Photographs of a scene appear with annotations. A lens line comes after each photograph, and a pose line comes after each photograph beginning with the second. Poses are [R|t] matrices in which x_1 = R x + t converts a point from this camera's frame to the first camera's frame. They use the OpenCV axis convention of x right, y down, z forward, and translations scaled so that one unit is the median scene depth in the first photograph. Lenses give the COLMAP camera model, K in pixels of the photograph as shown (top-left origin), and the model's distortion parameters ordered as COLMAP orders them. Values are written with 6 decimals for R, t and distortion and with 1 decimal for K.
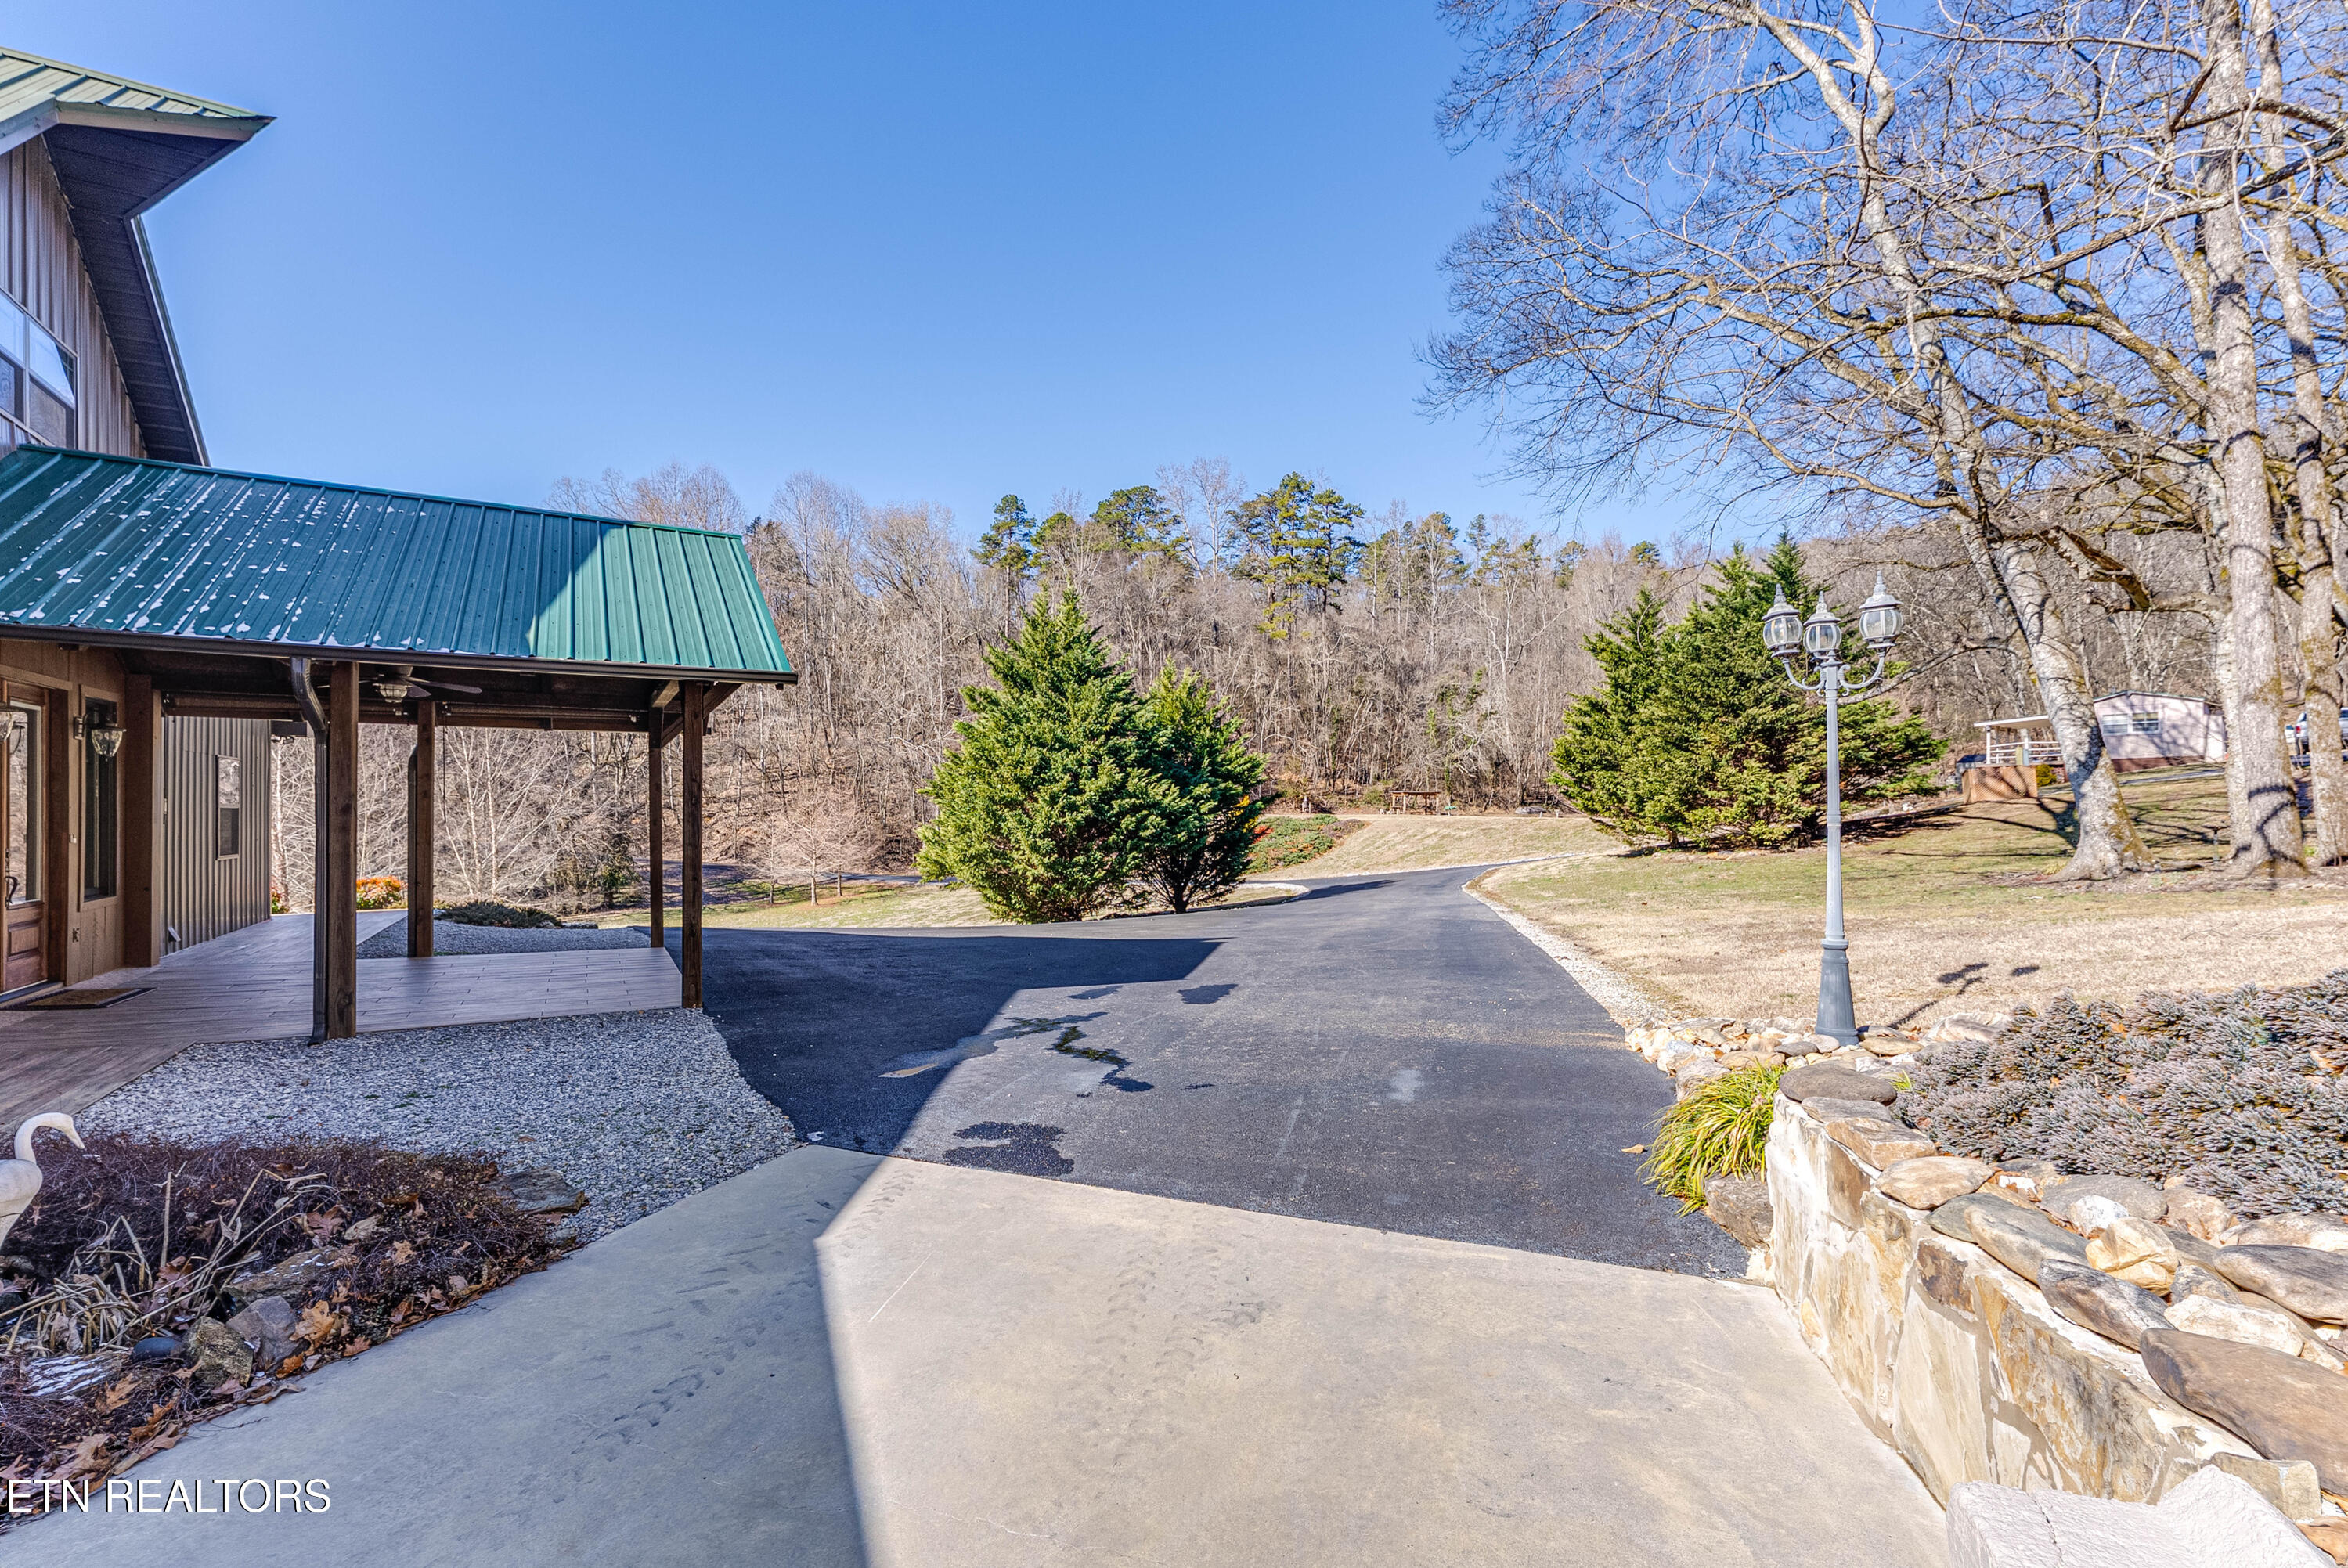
lens RADIAL K [[1090.0, 0, 1174.0], [0, 1090.0, 784.0], [0, 0, 1]] dist [-0.002409, -0.000396]
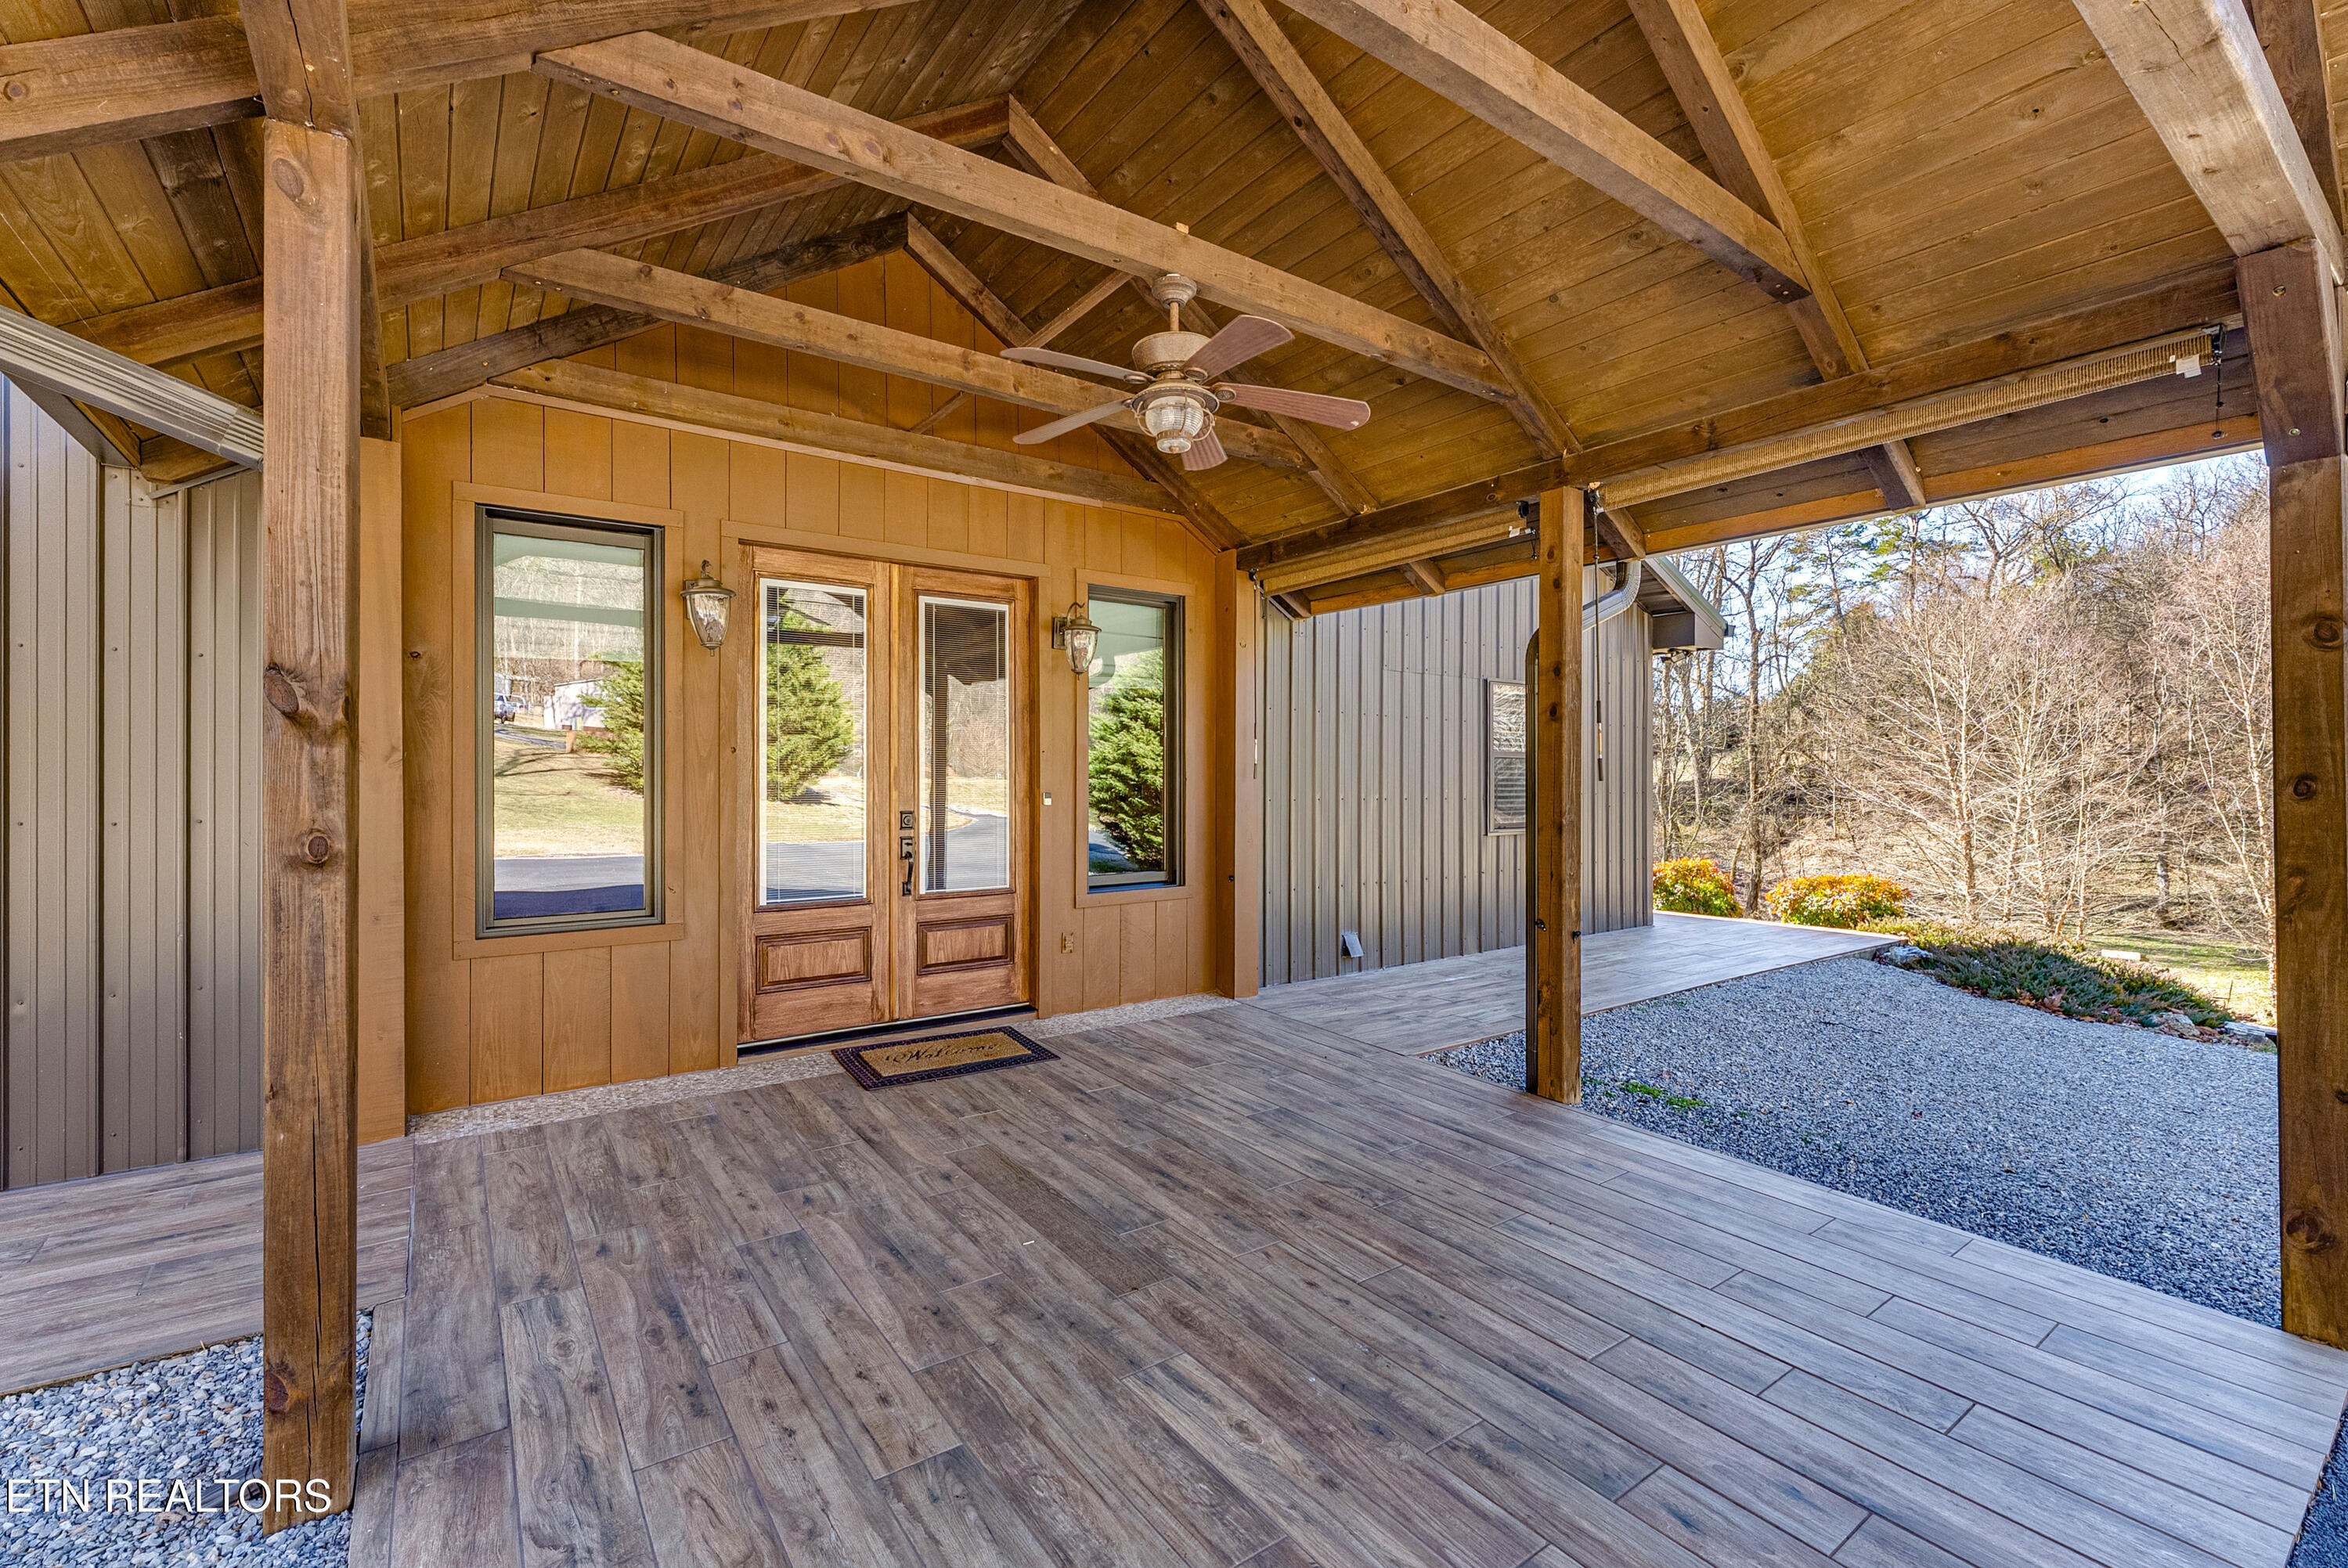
lens RADIAL K [[977.0, 0, 1174.0], [0, 977.0, 784.0], [0, 0, 1]] dist [-0.000192, -0.000031]
pose [[0.102253, 0.011288, -0.994694, -0.299664], [0.021722, 0.999672, 0.013577, 0.025837], [0.994521, -0.022995, 0.101974, 0.748714]]
